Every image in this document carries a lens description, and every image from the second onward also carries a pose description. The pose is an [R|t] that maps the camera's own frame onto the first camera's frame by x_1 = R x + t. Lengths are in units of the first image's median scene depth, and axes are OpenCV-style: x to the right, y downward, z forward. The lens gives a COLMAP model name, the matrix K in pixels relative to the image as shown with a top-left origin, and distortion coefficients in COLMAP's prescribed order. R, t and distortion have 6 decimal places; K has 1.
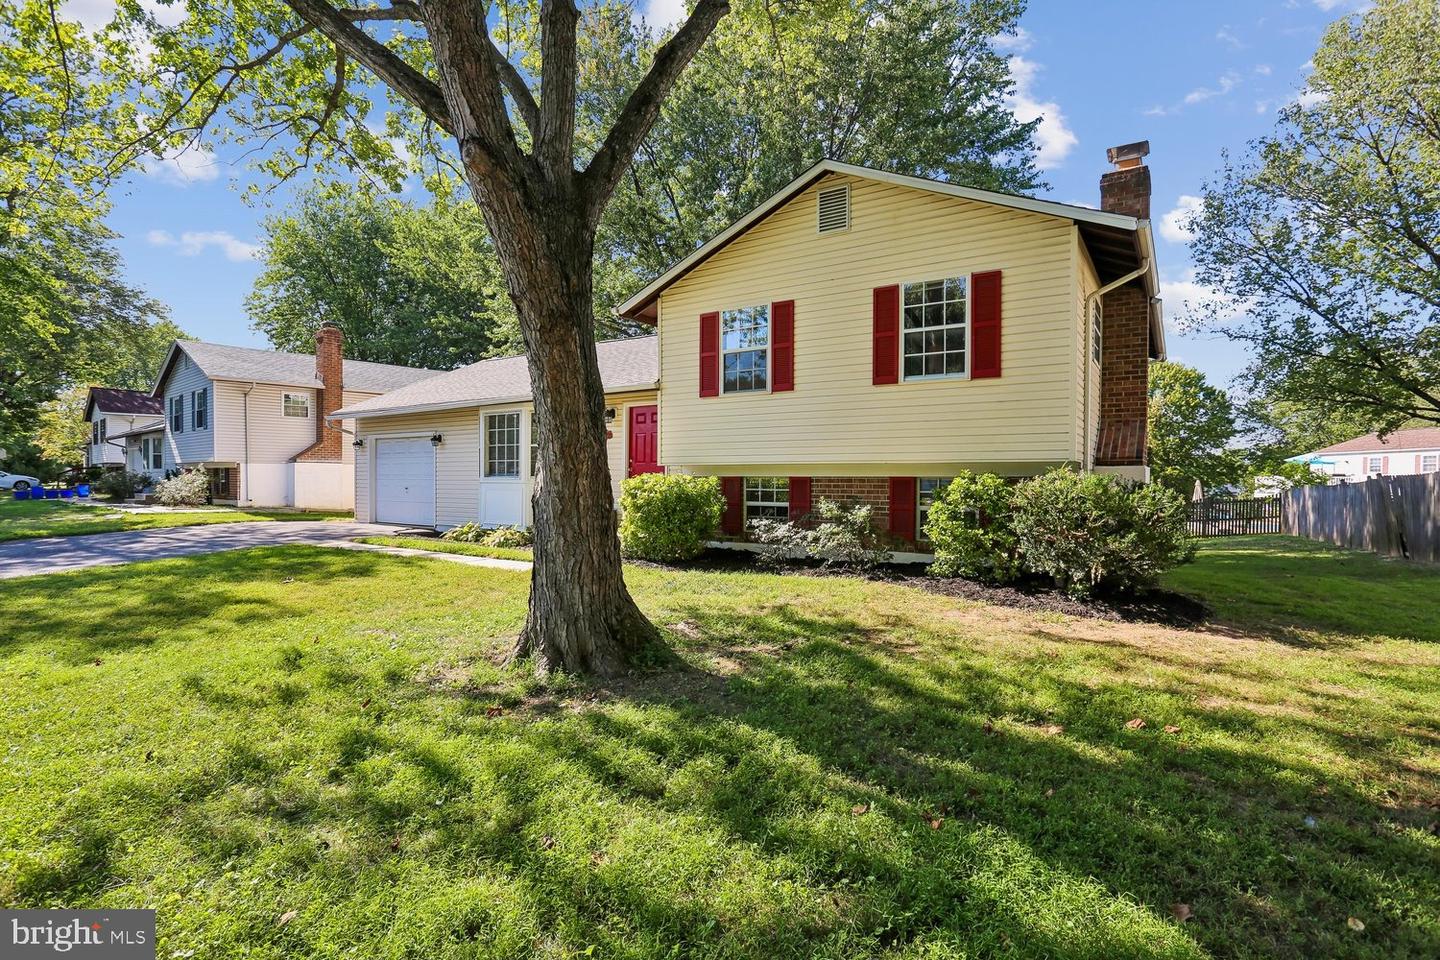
lens RADIAL K [[708.9, 0, 710.5], [0, 708.9, 475.1], [0, 0, 1]] dist [-0.021432, 0.000638]
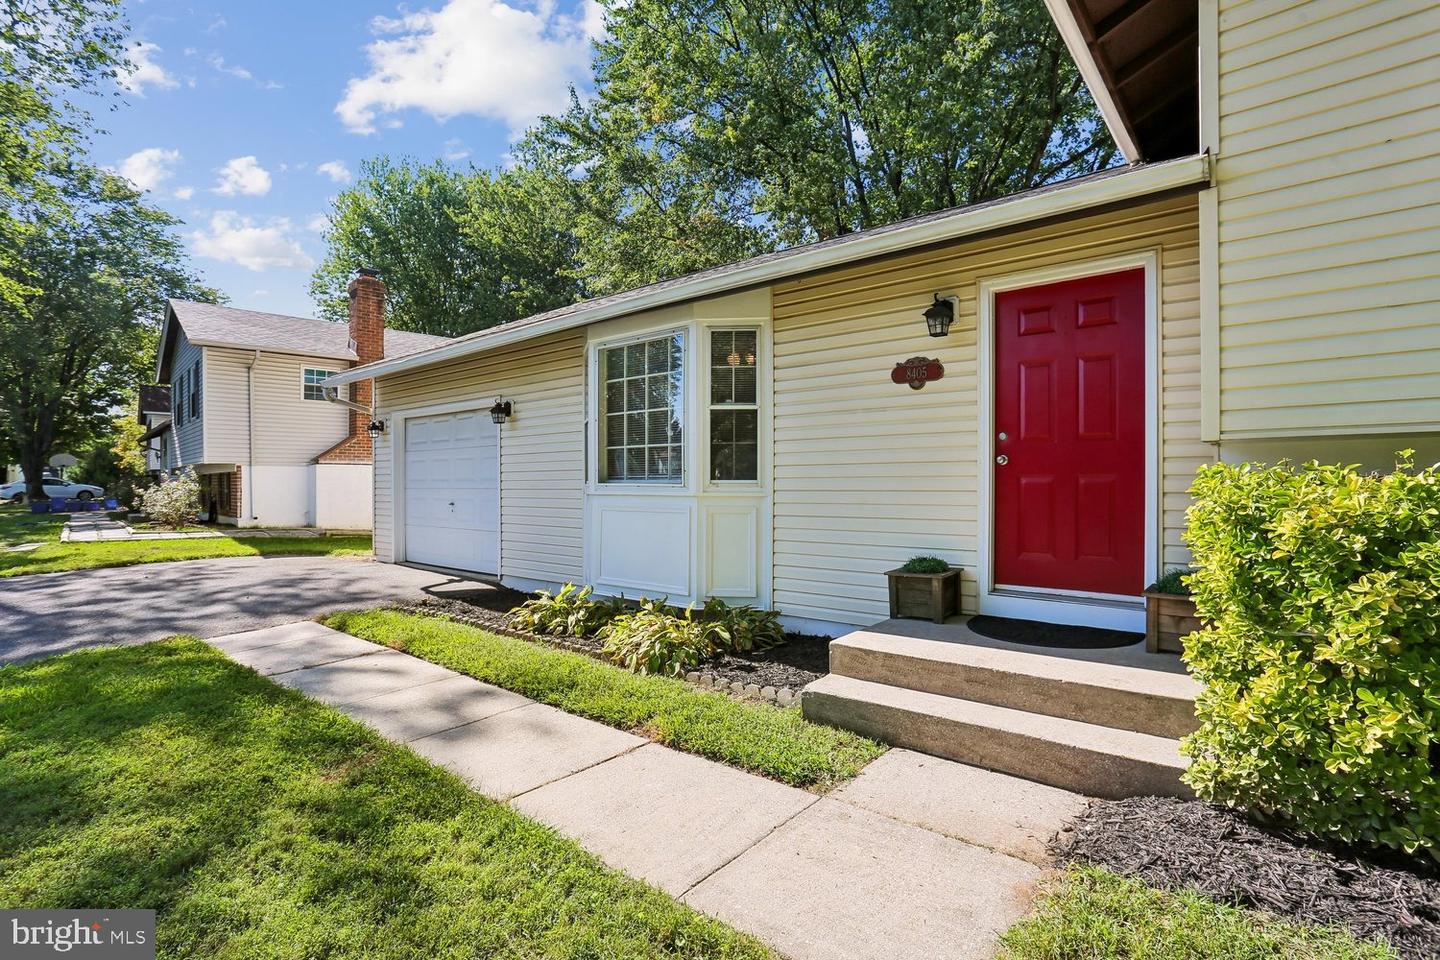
lens RADIAL K [[692.2, 0, 720.0], [0, 692.2, 480.0], [0, 0, 1]] dist [-0.039706, 0.000047]
pose [[0.996047, -0.006002, -0.088623, -0.184731], [0.005907, 0.999982, -0.001332, 0.001553], [0.088630, 0.000803, 0.996064, 0.513035]]
